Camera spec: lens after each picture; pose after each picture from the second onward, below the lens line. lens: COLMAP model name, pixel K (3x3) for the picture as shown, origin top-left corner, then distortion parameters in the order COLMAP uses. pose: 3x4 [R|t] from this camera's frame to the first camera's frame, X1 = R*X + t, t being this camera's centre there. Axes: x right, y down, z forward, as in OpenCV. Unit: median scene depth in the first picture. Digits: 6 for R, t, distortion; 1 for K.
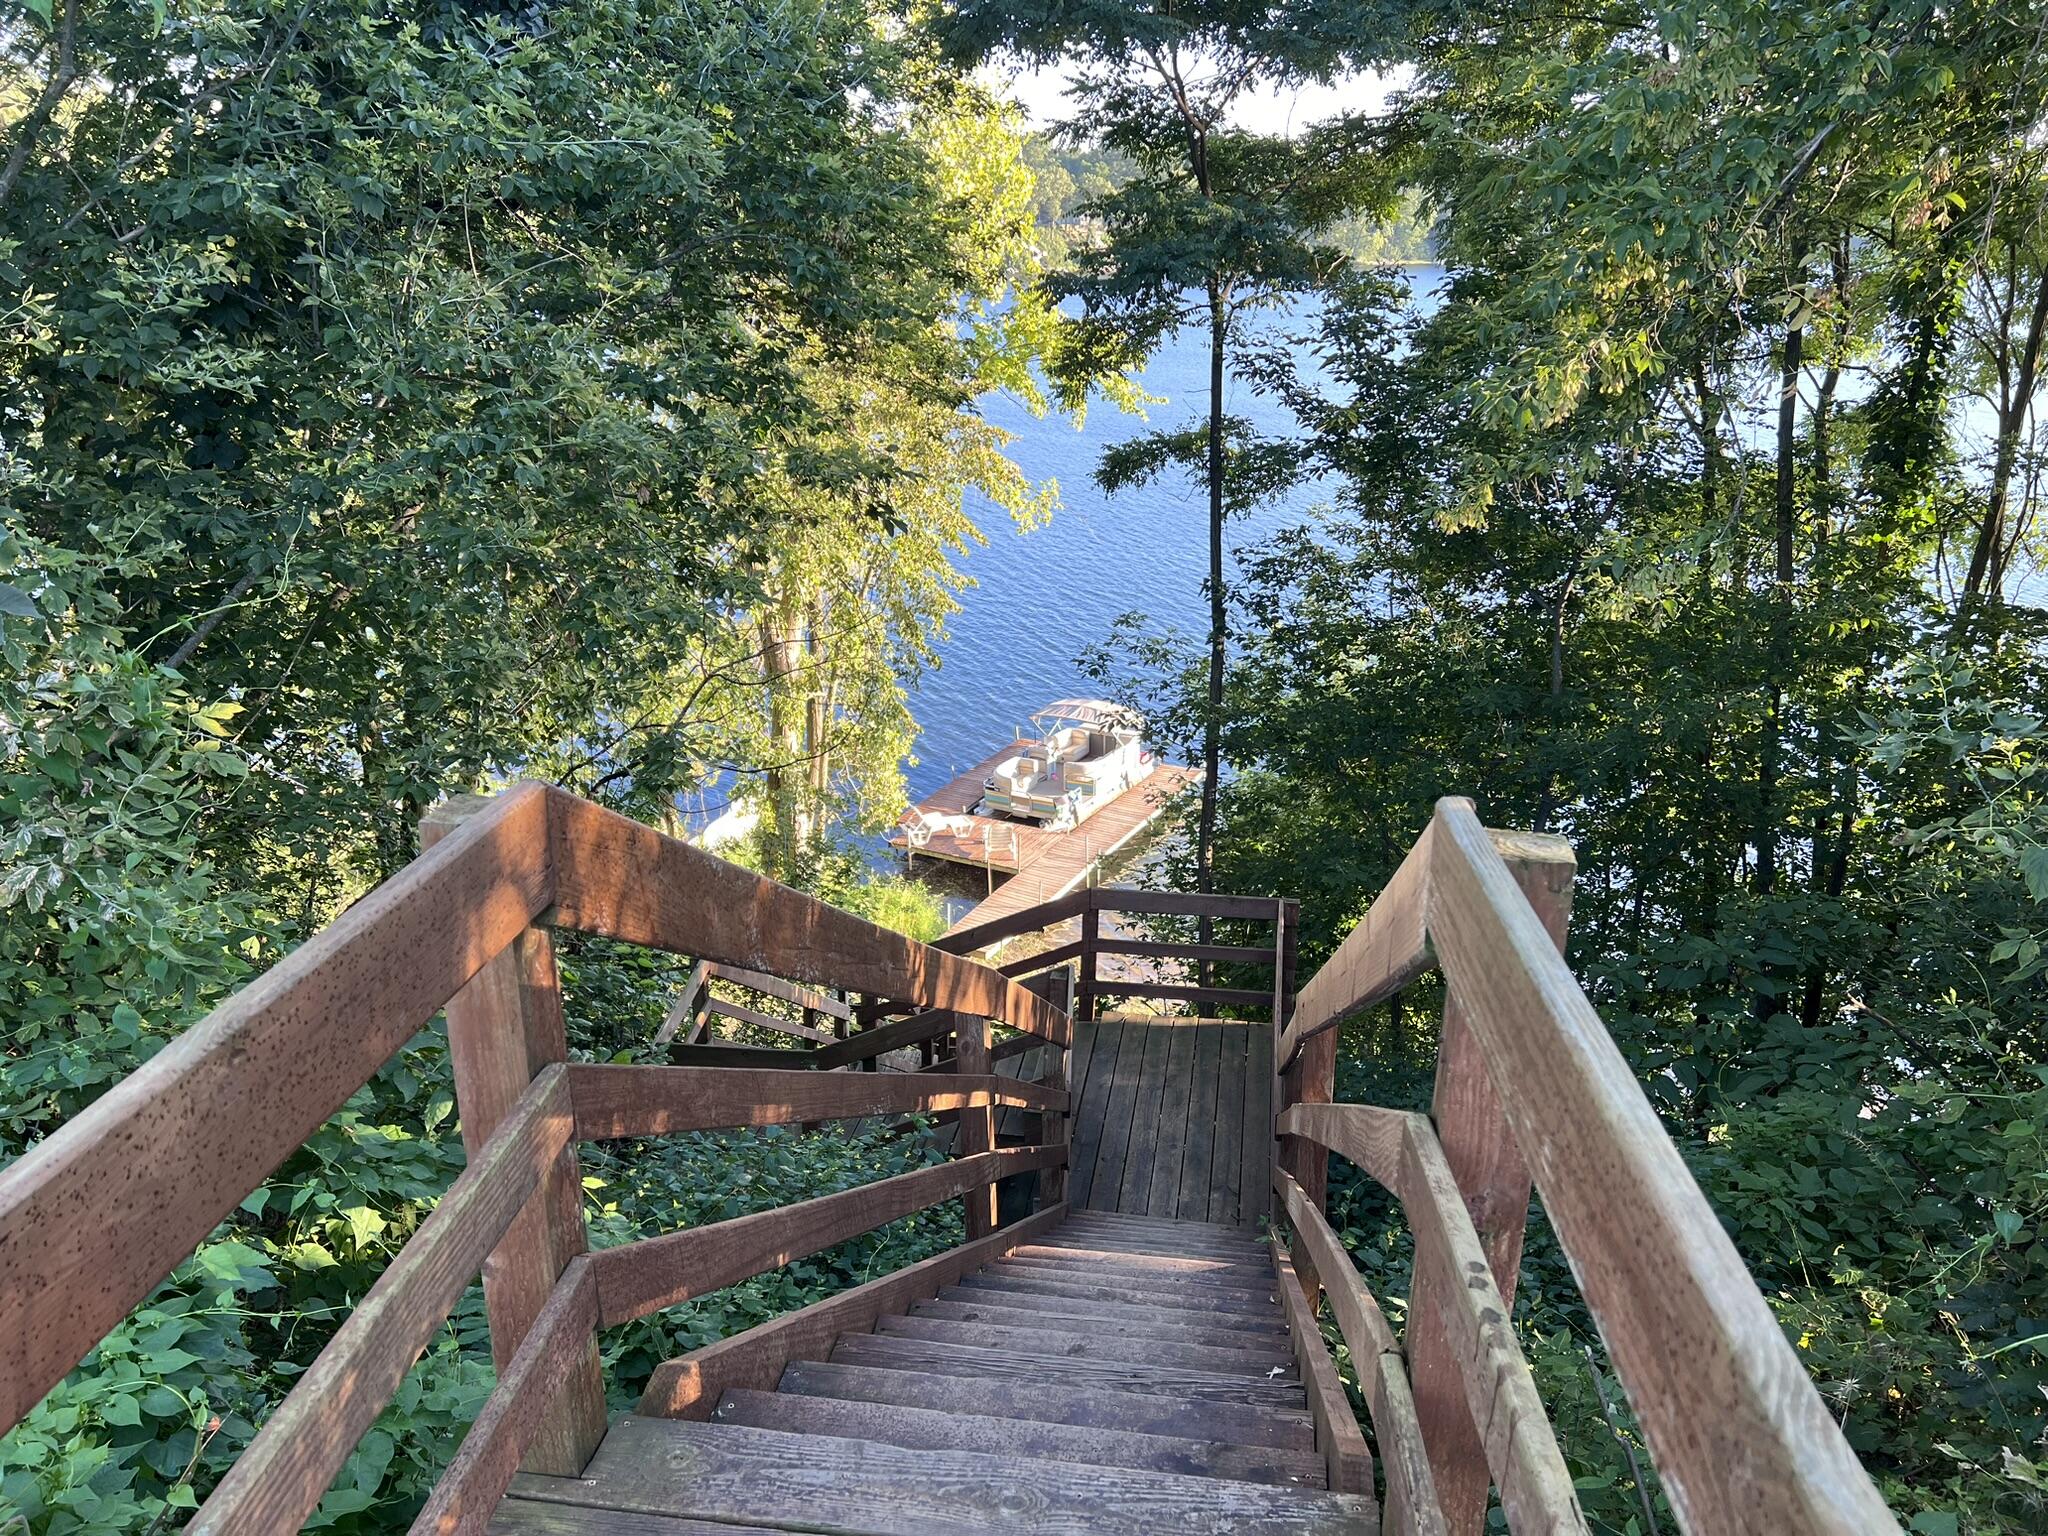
lens RADIAL K [[1551.6, 0, 1025.2], [0, 1551.6, 766.6], [0, 0, 1]] dist [0.057975, -0.055867]
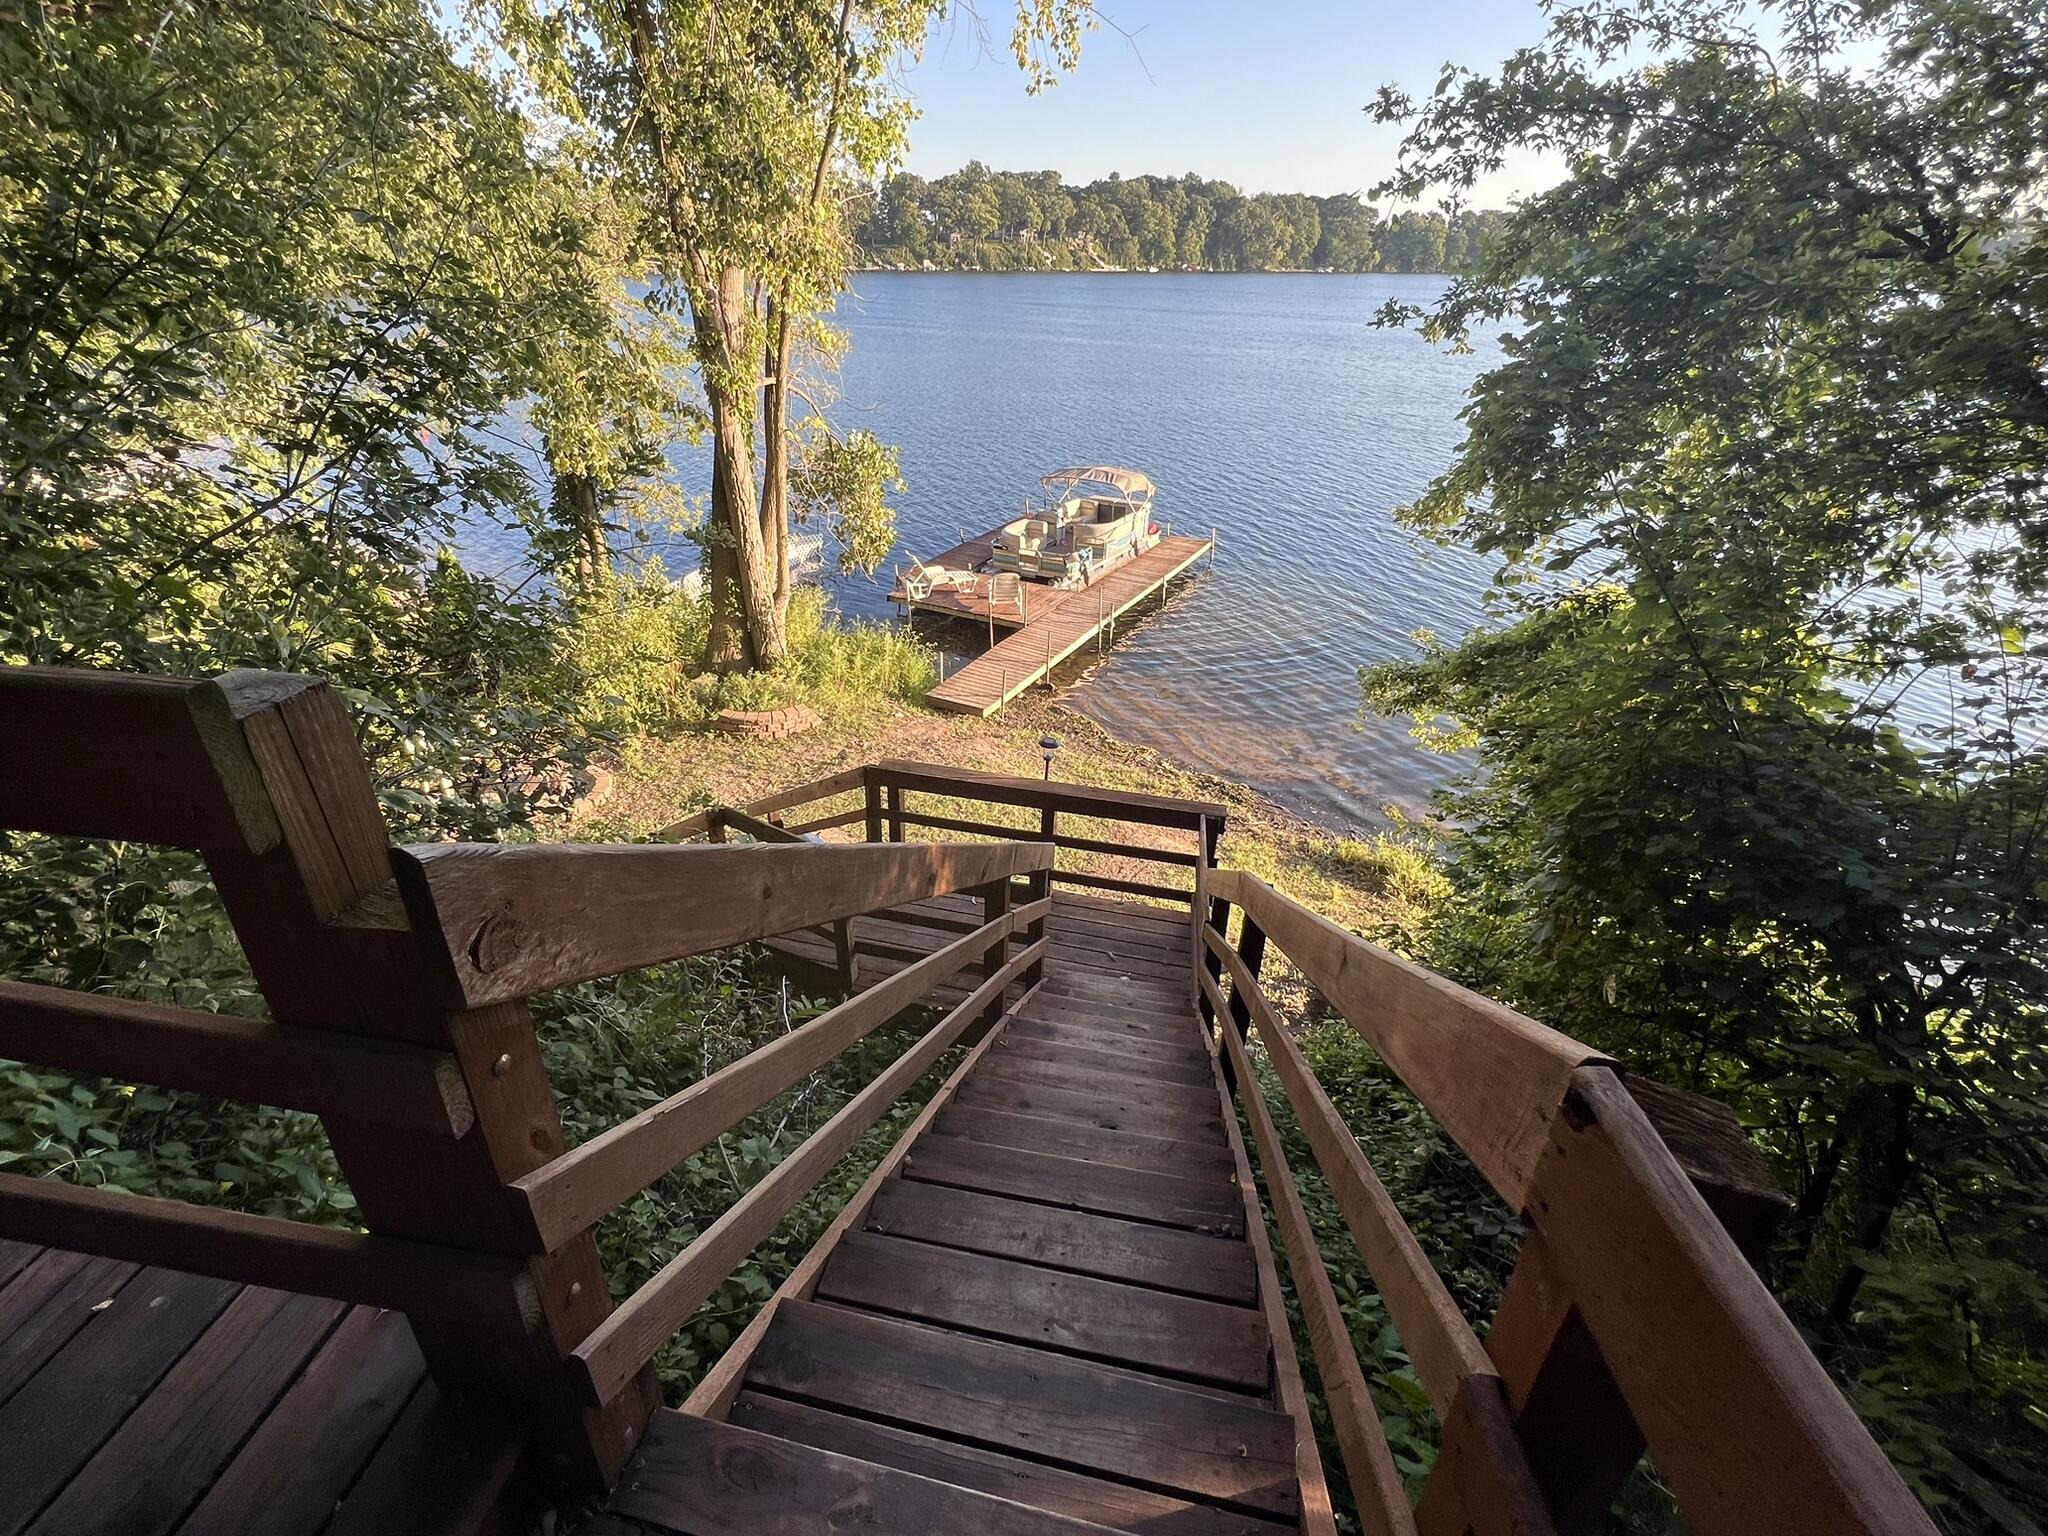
lens RADIAL K [[929.6, 0, 1008.0], [0, 929.6, 763.5], [0, 0, 1]] dist [0.004108, 0.000453]
pose [[0.999475, 0.018647, -0.026480, 0.001729], [-0.014097, 0.986584, 0.162647, 0.053872], [0.029157, -0.162189, 0.986329, 0.413786]]
